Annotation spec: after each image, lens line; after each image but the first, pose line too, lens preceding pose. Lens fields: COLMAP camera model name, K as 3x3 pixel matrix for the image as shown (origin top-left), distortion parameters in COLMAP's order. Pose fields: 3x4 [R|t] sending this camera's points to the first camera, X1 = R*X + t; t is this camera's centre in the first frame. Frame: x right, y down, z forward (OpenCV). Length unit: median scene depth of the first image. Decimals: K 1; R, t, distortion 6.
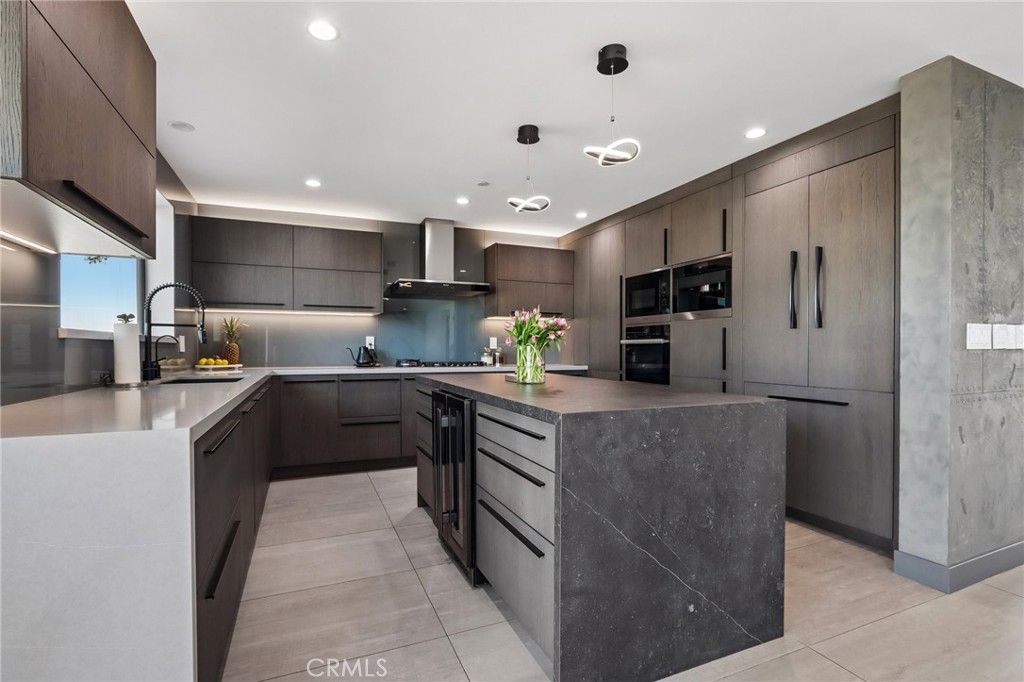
lens RADIAL K [[480.5, 0, 508.0], [0, 480.5, 348.2], [0, 0, 1]] dist [-0.007837, 0.000021]
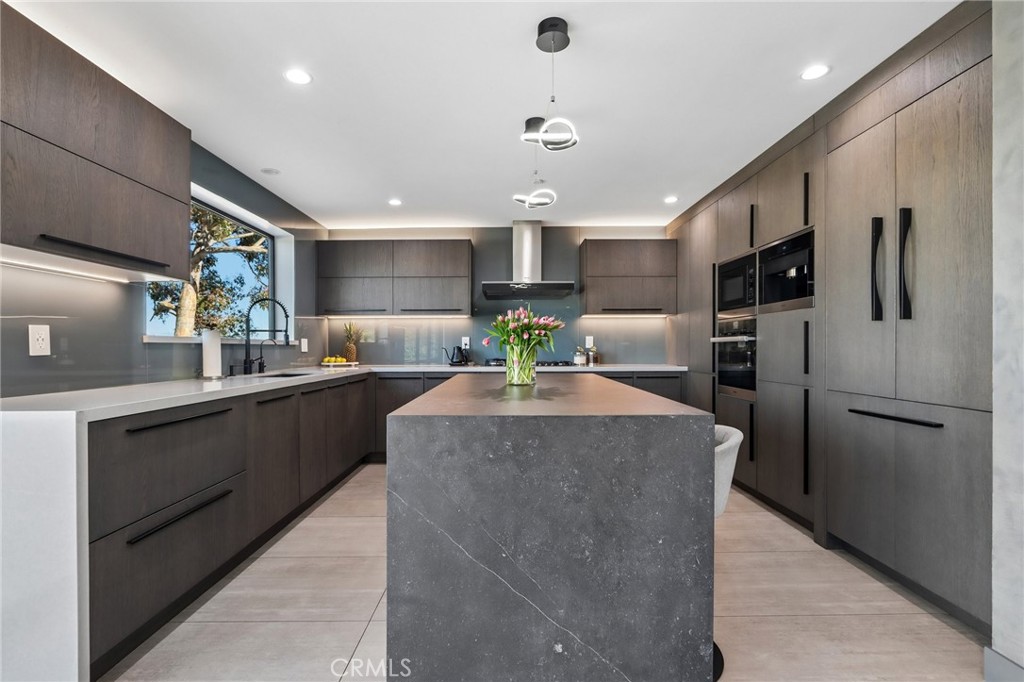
lens RADIAL K [[479.3, 0, 509.4], [0, 479.3, 343.8], [0, 0, 1]] dist [-0.006750, 0.000384]
pose [[0.920201, -0.006806, -0.391387, 0.271773], [0.004555, 0.999967, -0.006678, -0.001976], [0.391420, 0.004362, 0.920202, 0.068633]]
